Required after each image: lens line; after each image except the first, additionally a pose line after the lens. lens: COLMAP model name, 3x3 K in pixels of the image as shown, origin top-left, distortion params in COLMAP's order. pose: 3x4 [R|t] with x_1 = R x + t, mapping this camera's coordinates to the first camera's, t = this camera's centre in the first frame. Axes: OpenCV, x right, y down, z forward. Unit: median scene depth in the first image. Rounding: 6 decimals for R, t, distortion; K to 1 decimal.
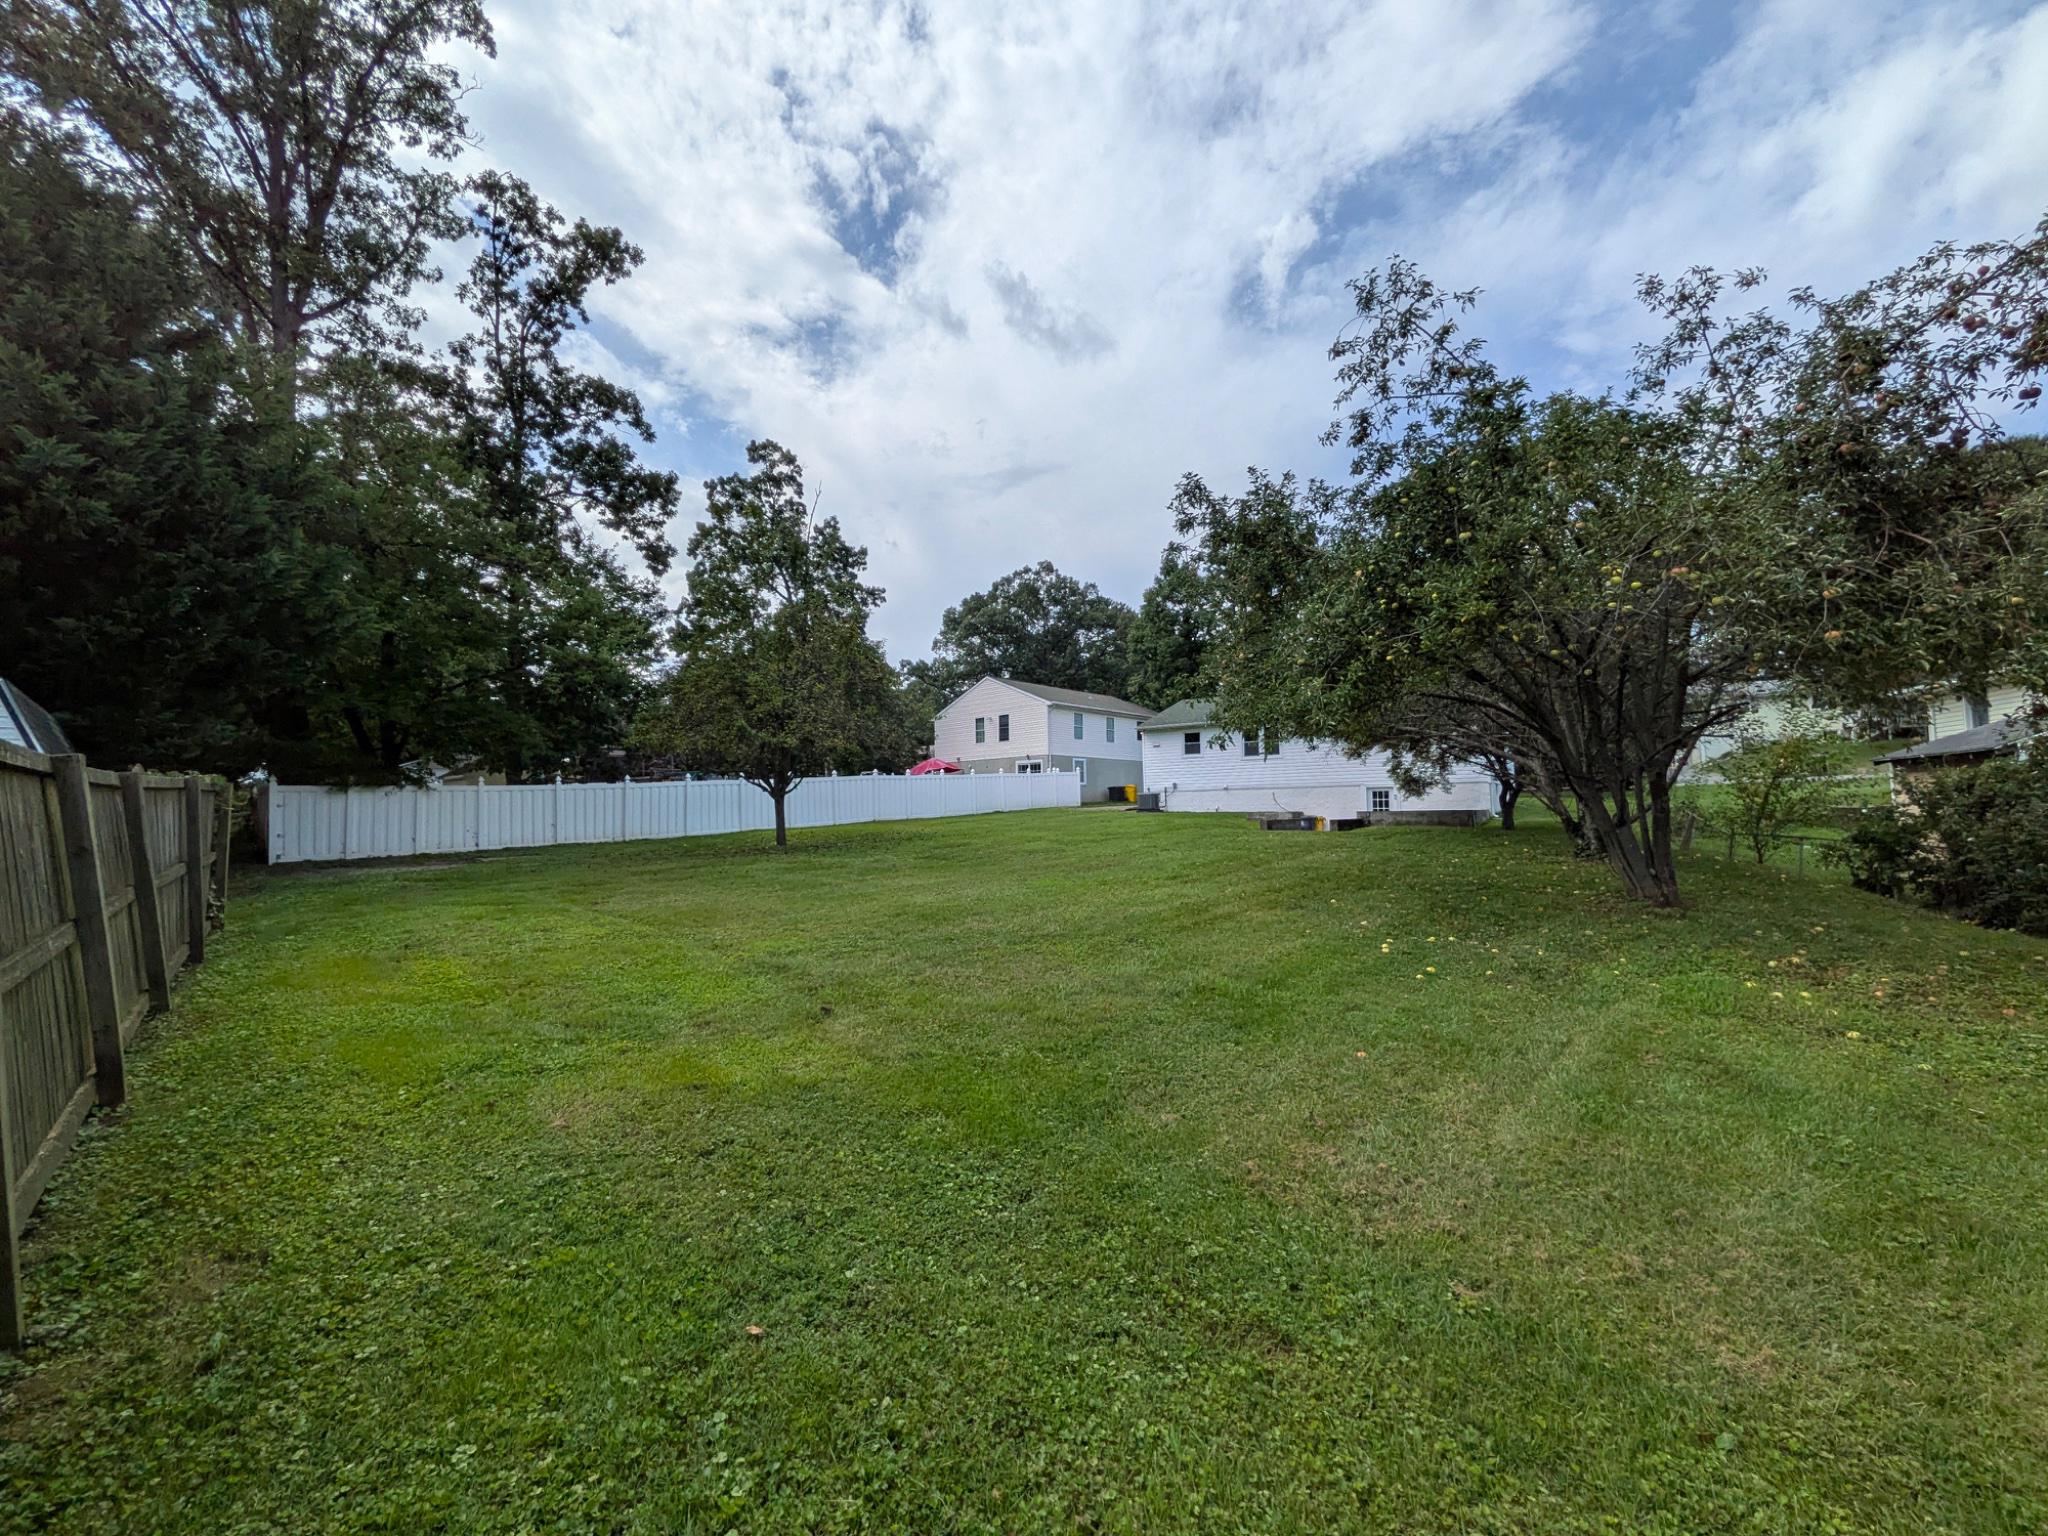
lens RADIAL K [[818.0, 0, 1024.0], [0, 818.0, 768.0], [0, 0, 1]] dist [0.019940, -0.000375]
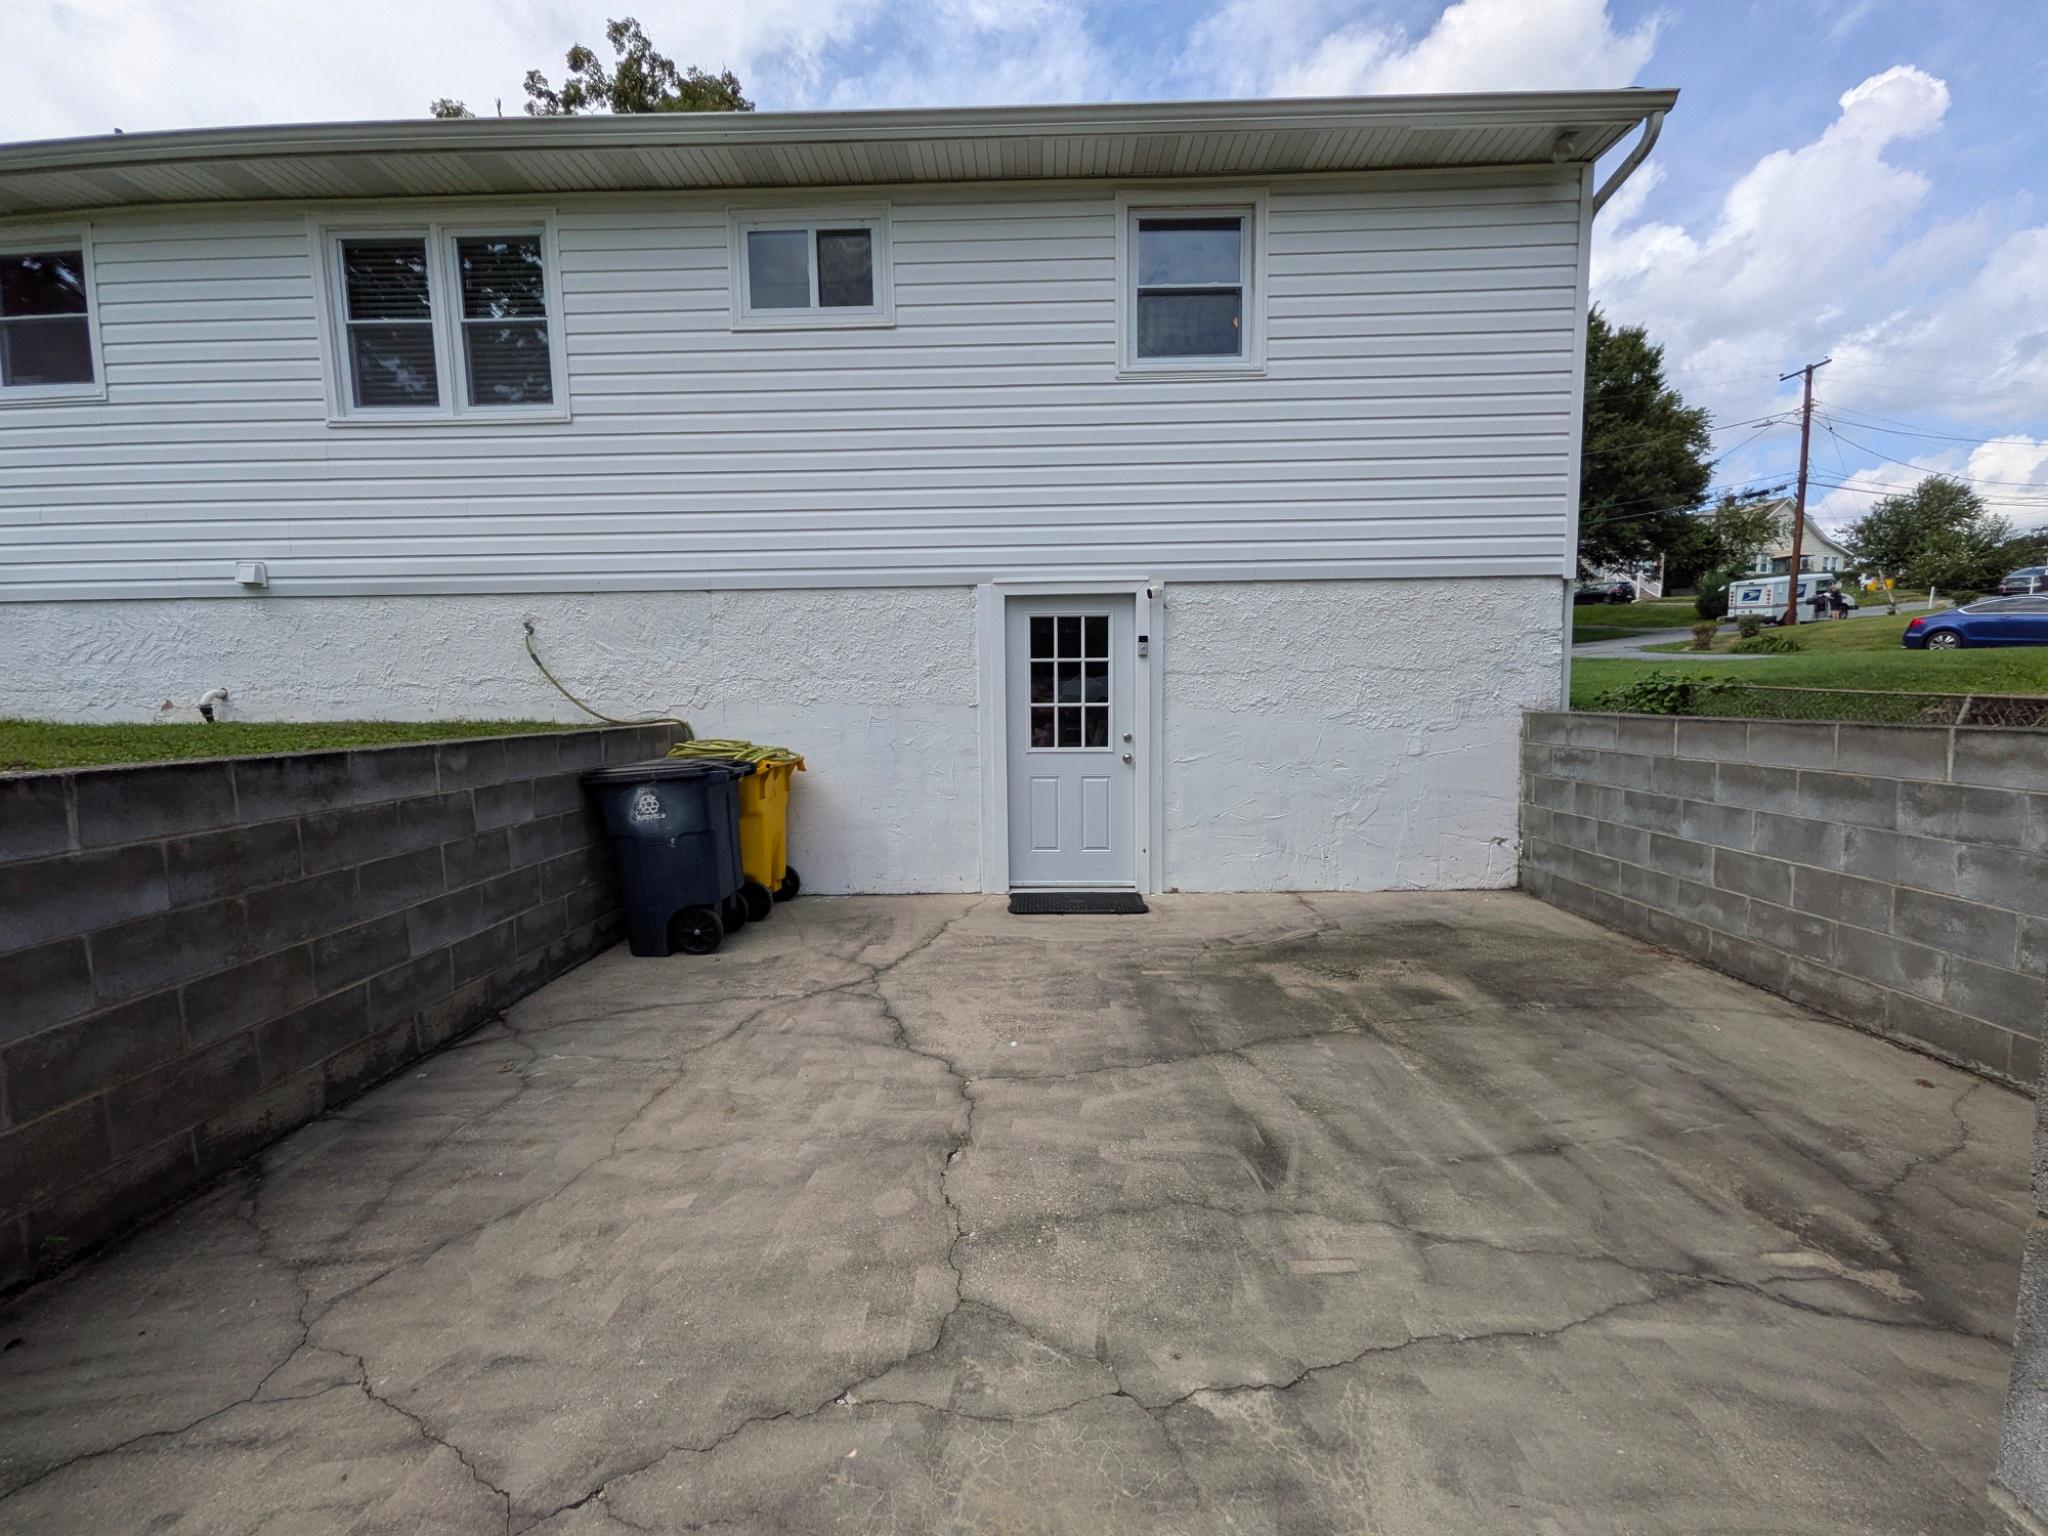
lens RADIAL K [[811.8, 0, 1024.0], [0, 811.8, 768.0], [0, 0, 1]] dist [0.006254, -0.000138]
pose [[0.829994, -0.036083, 0.556604, 0.274467], [-0.034936, 0.992583, 0.116442, 0.035558], [-0.556678, -0.116092, 0.822577, 0.734800]]
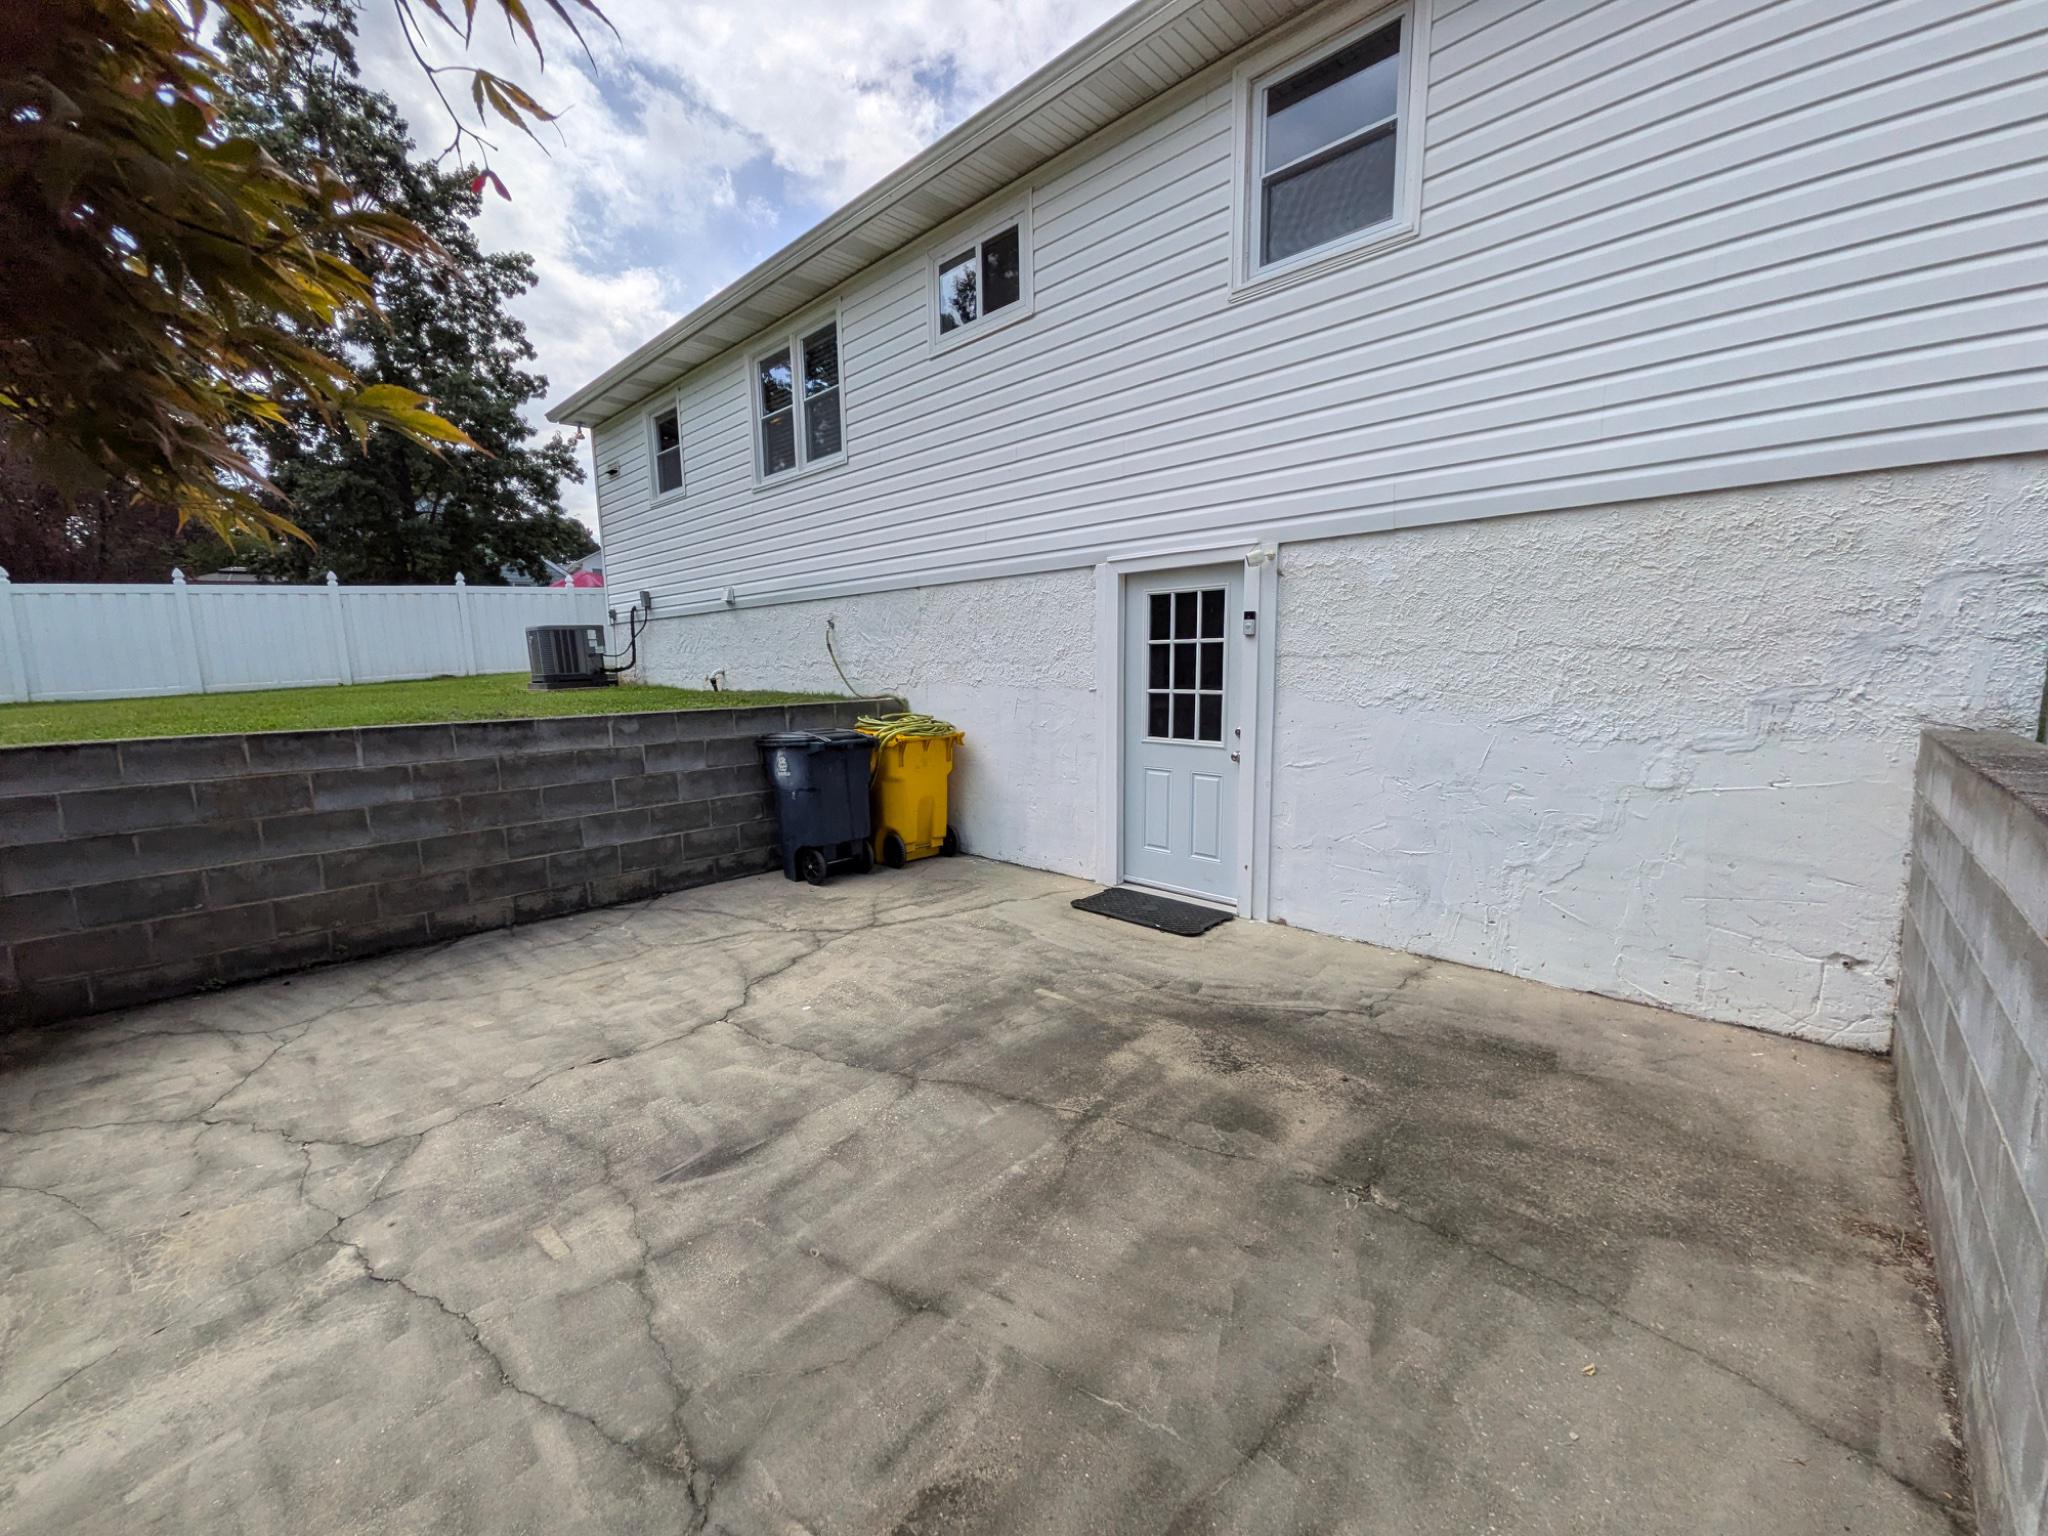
lens RADIAL K [[812.9, 0, 1024.0], [0, 812.9, 768.0], [0, 0, 1]] dist [0.006500, -0.000008]
pose [[0.988253, 0.028442, -0.150160, 0.371720], [-0.000789, 0.983466, 0.181091, 0.028361], [0.152828, -0.178846, 0.971935, 0.715975]]
